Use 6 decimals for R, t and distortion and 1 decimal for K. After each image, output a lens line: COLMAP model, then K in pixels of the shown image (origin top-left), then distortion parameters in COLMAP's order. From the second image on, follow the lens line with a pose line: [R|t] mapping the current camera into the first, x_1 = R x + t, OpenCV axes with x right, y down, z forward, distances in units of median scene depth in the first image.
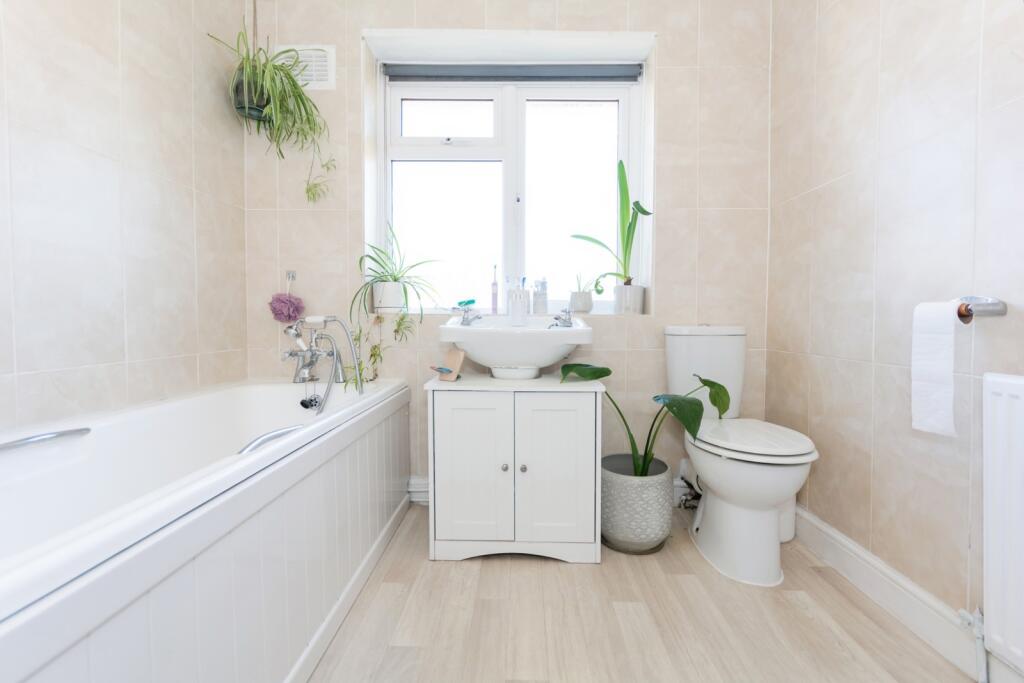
lens RADIAL K [[454.9, 0, 511.2], [0, 454.9, 327.0], [0, 0, 1]] dist [-0.000849, -0.000243]
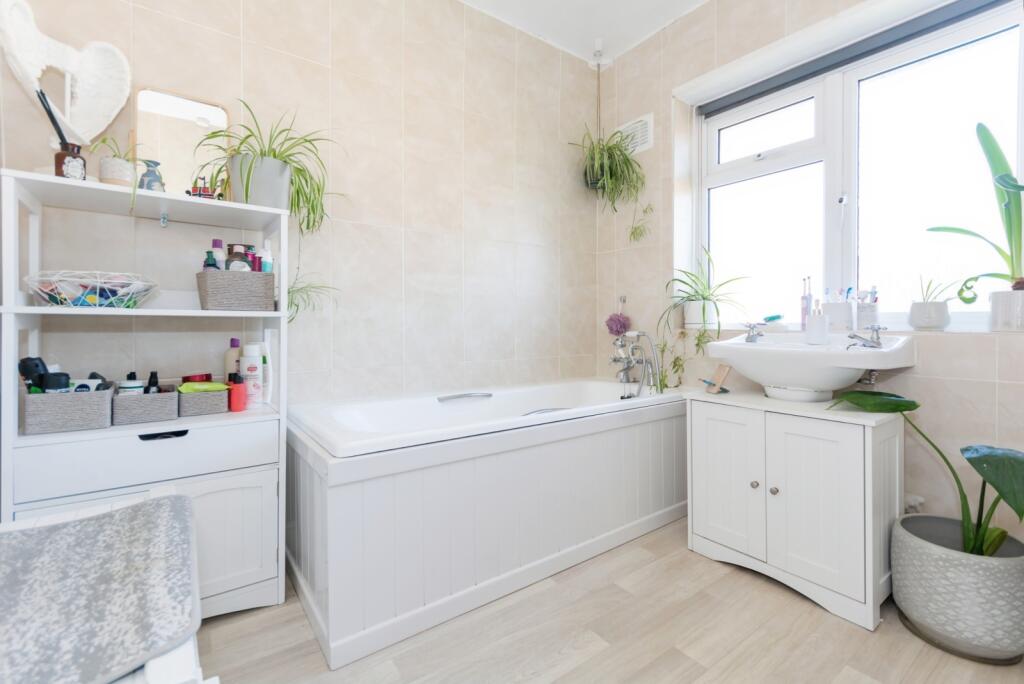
lens RADIAL K [[448.2, 0, 513.0], [0, 448.2, 322.0], [0, 0, 1]] dist [0.000996, 0.000169]
pose [[0.611259, -0.008928, -0.791380, 0.349330], [-0.011500, 0.999731, -0.020162, -0.020818], [0.791347, 0.021425, 0.610992, -0.033113]]
